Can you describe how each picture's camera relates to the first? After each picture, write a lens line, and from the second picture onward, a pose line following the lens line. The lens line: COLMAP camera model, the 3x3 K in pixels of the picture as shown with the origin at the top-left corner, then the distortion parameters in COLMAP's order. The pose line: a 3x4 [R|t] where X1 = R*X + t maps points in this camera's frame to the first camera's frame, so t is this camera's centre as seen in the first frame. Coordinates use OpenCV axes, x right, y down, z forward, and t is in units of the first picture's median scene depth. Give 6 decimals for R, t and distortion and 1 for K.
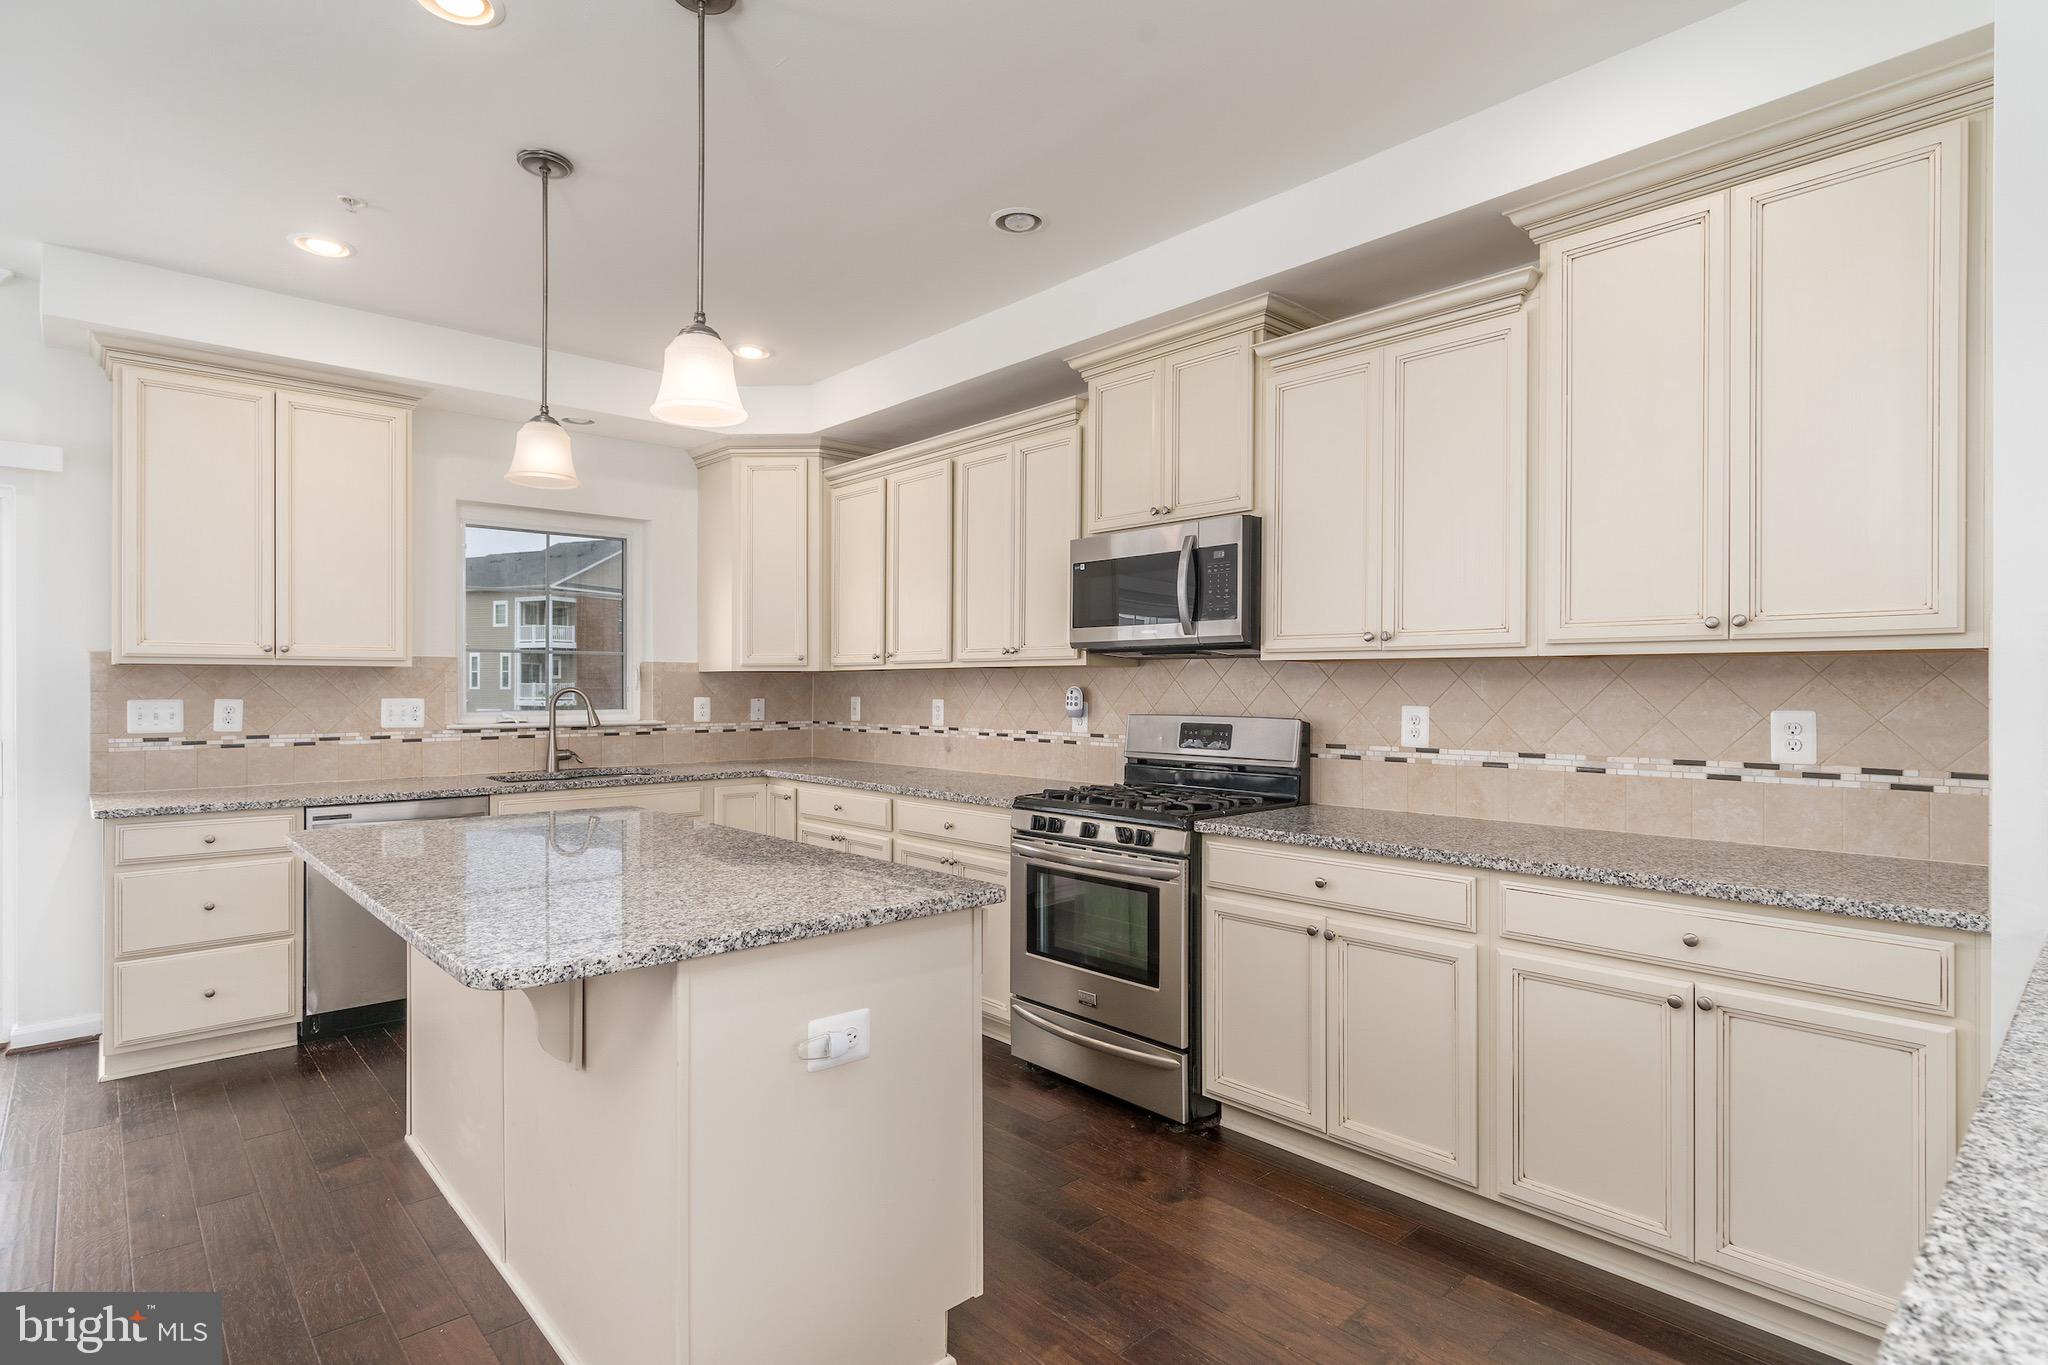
lens RADIAL K [[1022.2, 0, 1014.5], [0, 1022.2, 678.9], [0, 0, 1]] dist [0.003256, -0.000128]
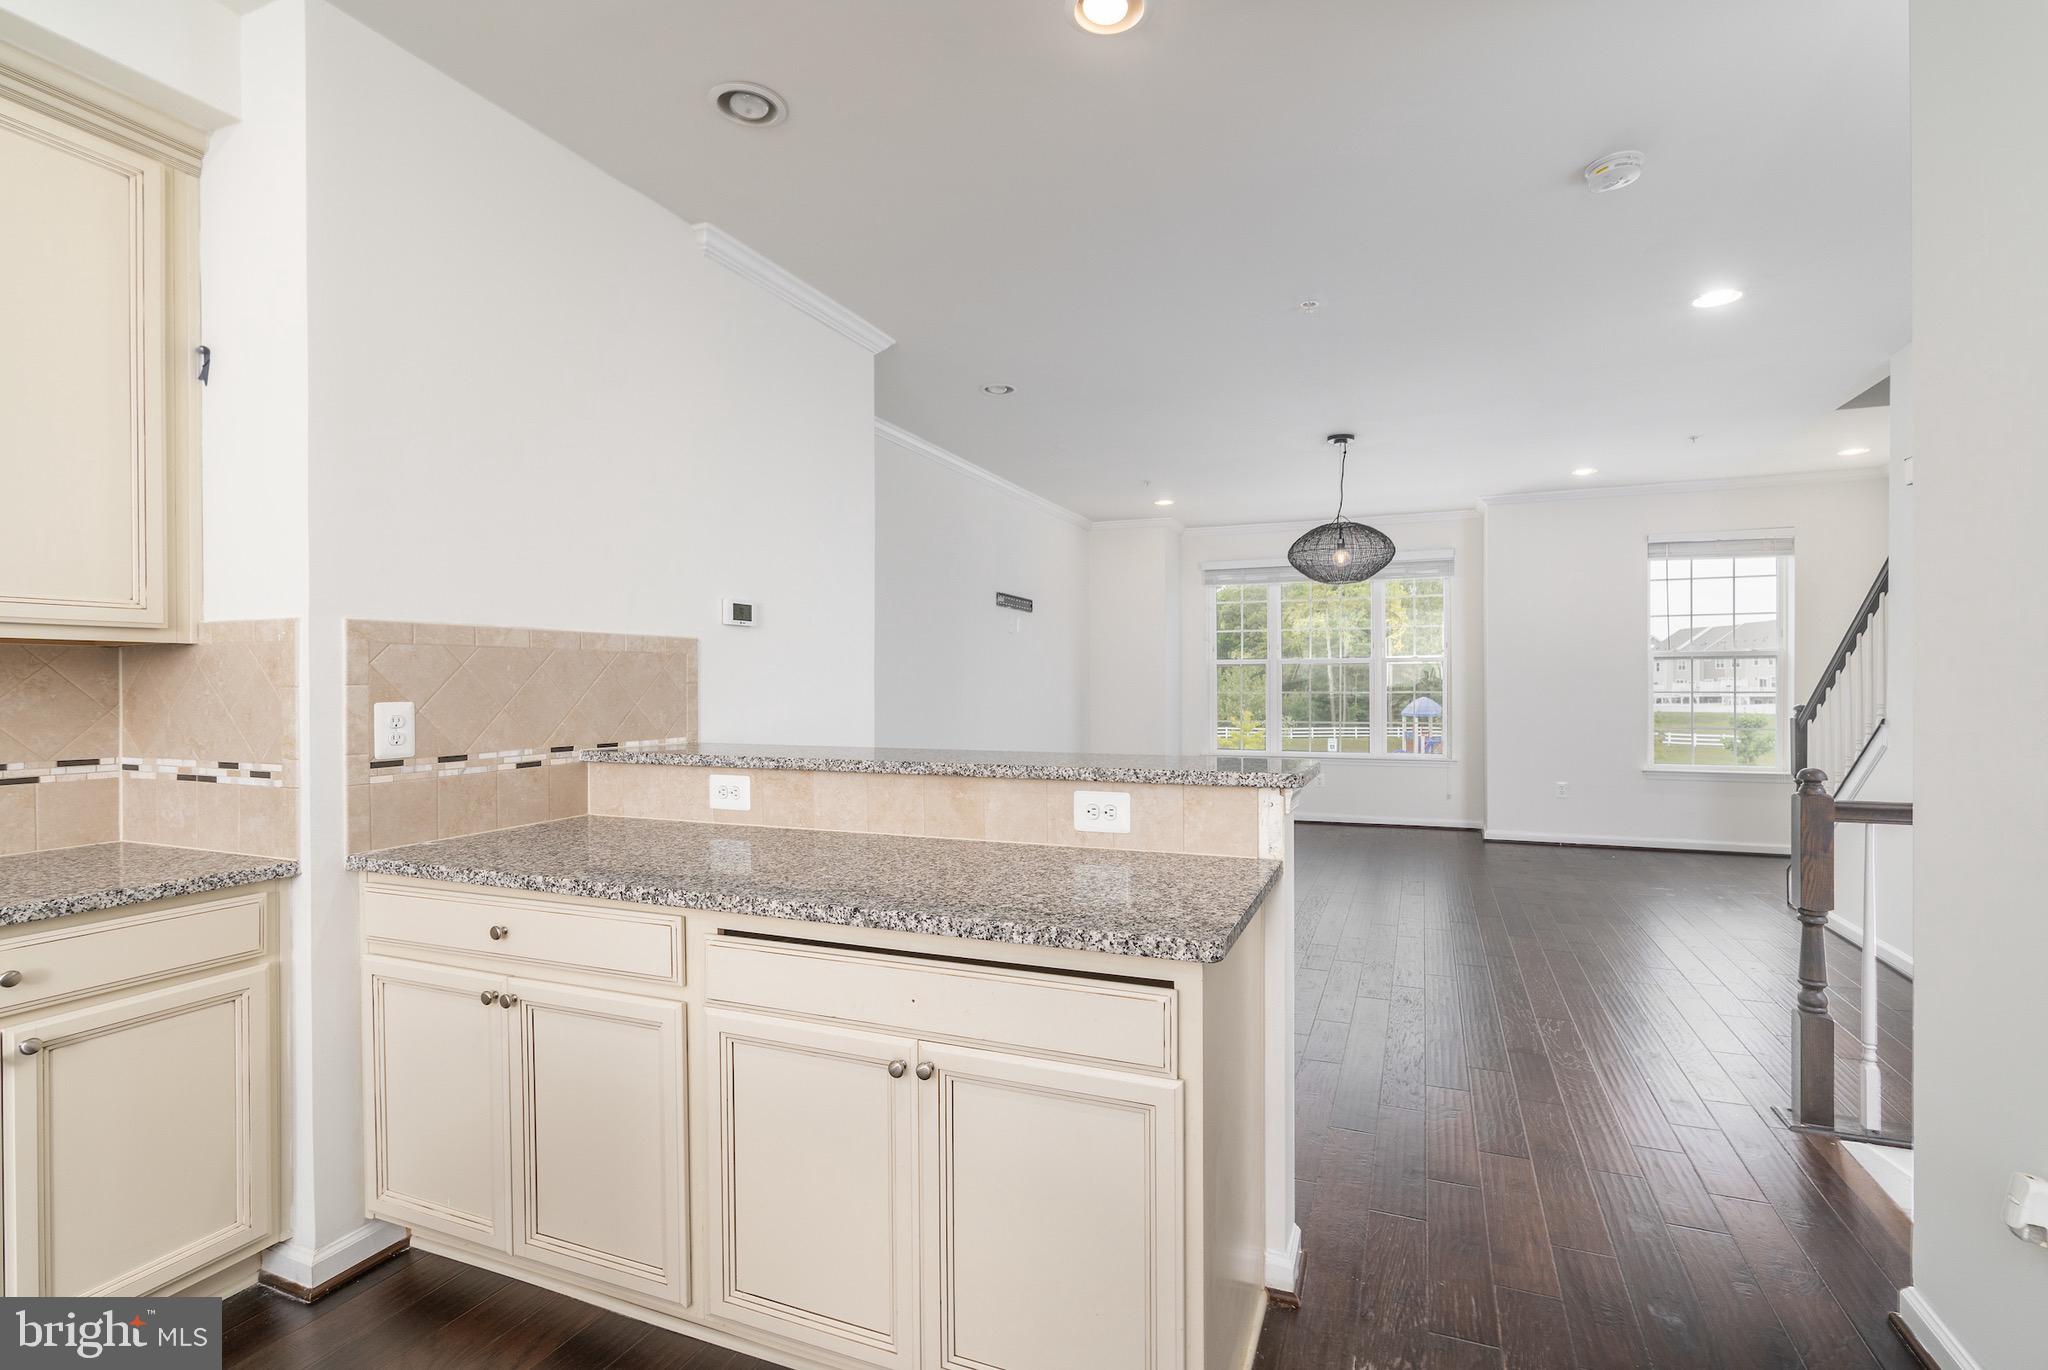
lens RADIAL K [[931.8, 0, 1015.2], [0, 931.8, 684.1], [0, 0, 1]] dist [-0.012711, 0.005913]
pose [[-0.411230, 0.000780, 0.911531, -0.195718], [-0.002475, 0.999995, -0.001972, 0.008071], [-0.911528, -0.003067, -0.411226, 0.308062]]
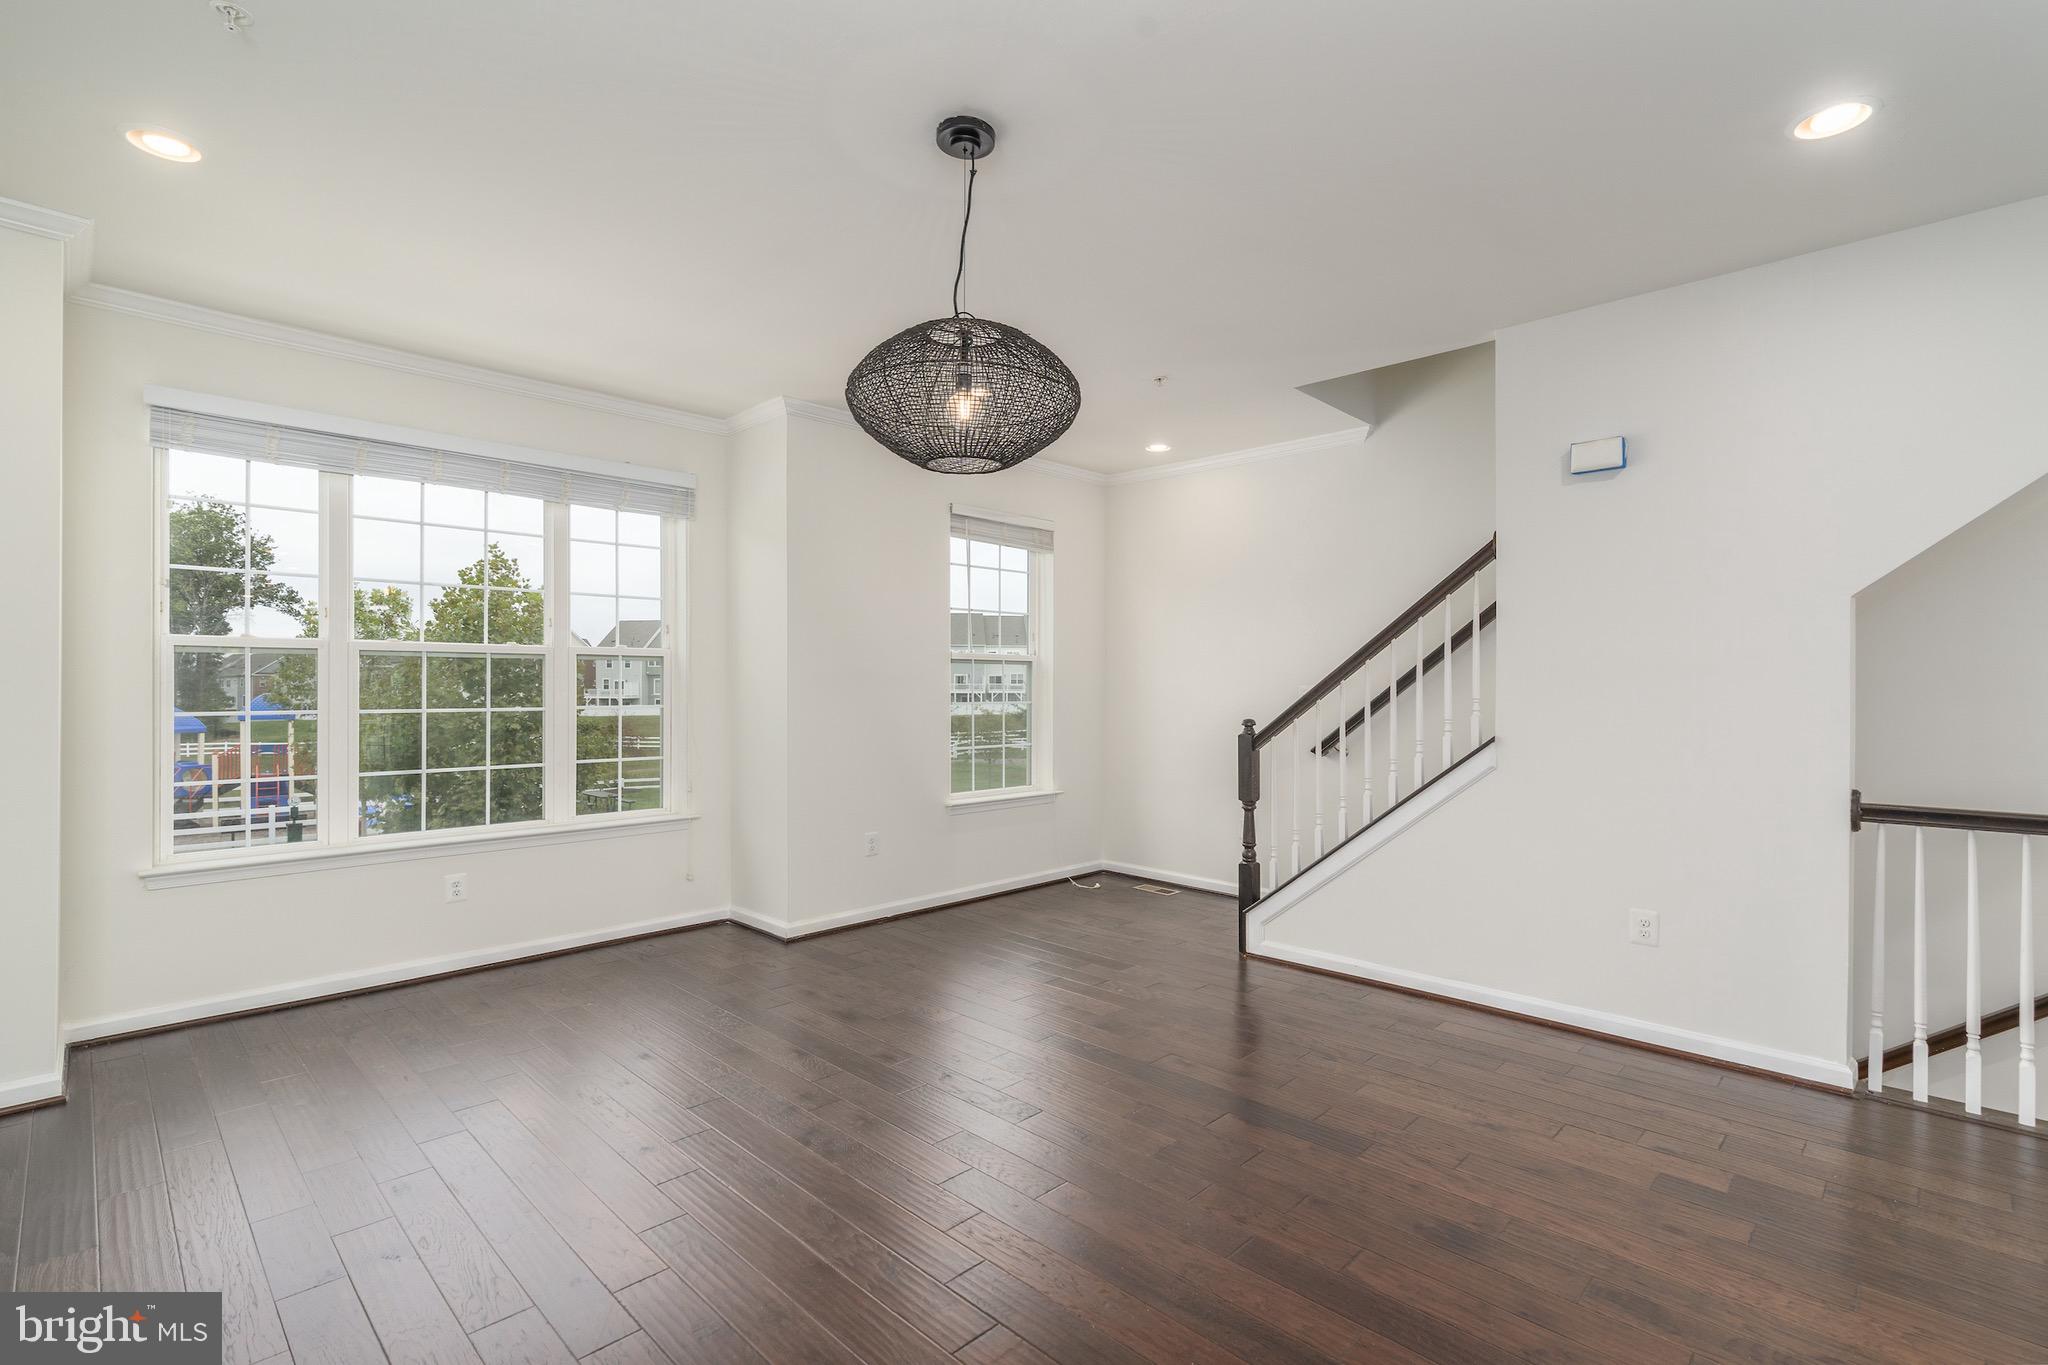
lens RADIAL K [[931.8, 0, 992.9], [0, 931.8, 681.2], [0, 0, 1]] dist [-0.012711, 0.005913]
pose [[-0.999316, -0.003182, -0.036831, 1.040952], [-0.002819, 0.999947, -0.009921, -0.006195], [0.036860, -0.009810, -0.999272, -0.192259]]
